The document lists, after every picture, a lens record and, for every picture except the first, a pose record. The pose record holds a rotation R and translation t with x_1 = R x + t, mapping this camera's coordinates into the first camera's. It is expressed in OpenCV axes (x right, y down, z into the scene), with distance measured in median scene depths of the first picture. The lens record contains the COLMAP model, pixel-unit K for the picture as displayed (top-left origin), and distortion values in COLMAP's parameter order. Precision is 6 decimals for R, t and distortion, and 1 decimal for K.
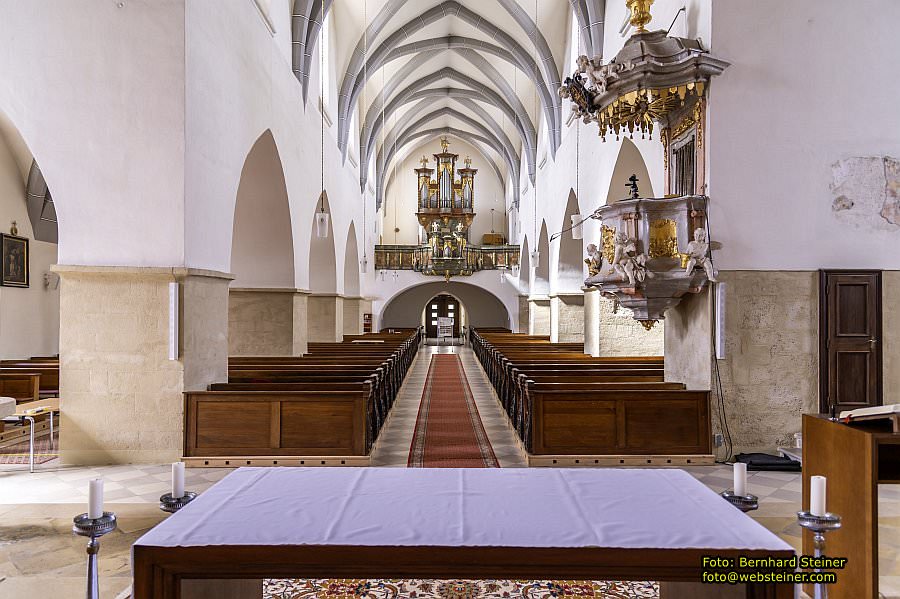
lens RADIAL K [[611.8, 0, 450.2], [0, 611.8, 305.1], [0, 0, 1]] dist [-0.000008, -0.001397]
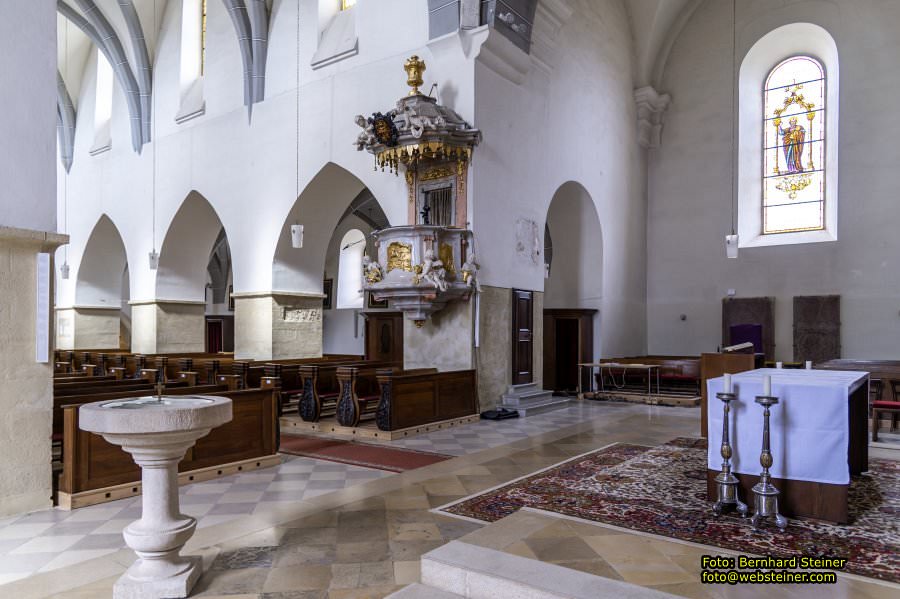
lens RADIAL K [[611.8, 0, 482.1], [0, 611.8, 327.5], [0, 0, 1]] dist [-0.000008, -0.001397]
pose [[0.572054, 0.004597, 0.820203, -0.708857], [-0.008611, 0.999963, 0.000402, 0.042105], [-0.820171, -0.007293, 0.572072, 0.174926]]
